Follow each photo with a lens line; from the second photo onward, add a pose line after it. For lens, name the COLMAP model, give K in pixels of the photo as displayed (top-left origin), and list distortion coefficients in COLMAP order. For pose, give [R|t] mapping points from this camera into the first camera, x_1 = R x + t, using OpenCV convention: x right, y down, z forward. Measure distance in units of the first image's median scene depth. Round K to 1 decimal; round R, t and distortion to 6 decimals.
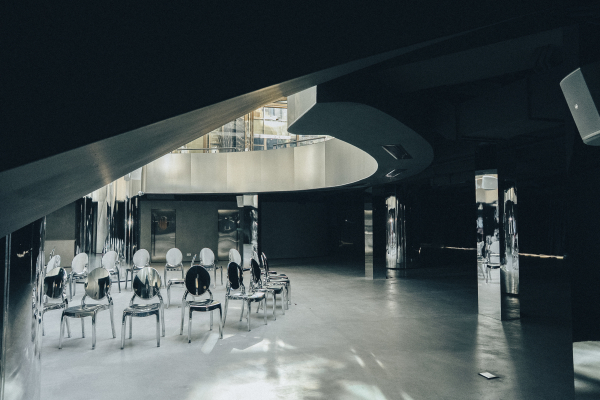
lens RADIAL K [[412.0, 0, 300.0], [0, 412.0, 200.0], [0, 0, 1]] dist [-0.003783, -0.000638]
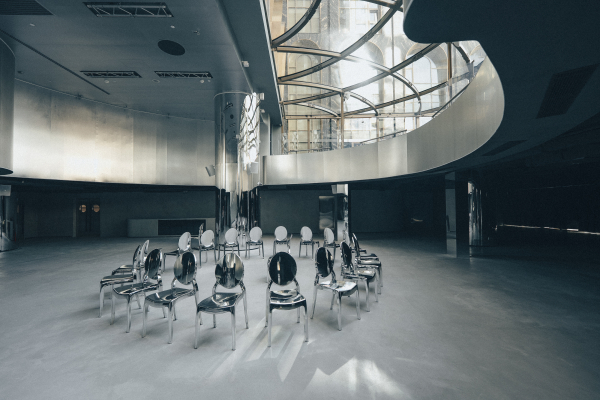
lens RADIAL K [[243.6, 0, 308.7], [0, 243.6, 198.8], [0, 0, 1]] dist [0.001964, 0.000031]
pose [[0.965693, -0.011075, -0.259452, -0.044116], [0.018026, 0.999539, 0.024428, 0.024034], [0.259062, -0.028266, 0.965447, 0.430619]]
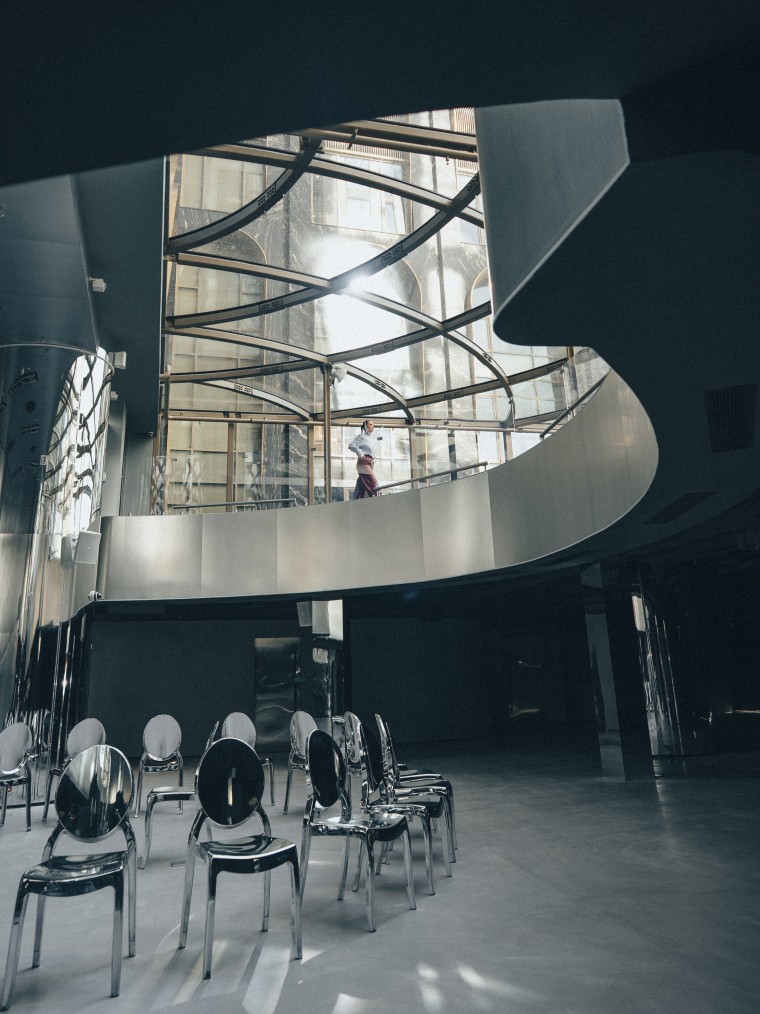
lens RADIAL K [[756.3, 0, 380.2], [0, 756.3, 454.6], [0, 0, 1]] dist [-0.001549, 0.004623]
pose [[0.999382, -0.034124, -0.008399, -0.085515], [0.031109, 0.970202, -0.240292, 0.066881], [0.016348, 0.239882, 0.970664, 0.234751]]
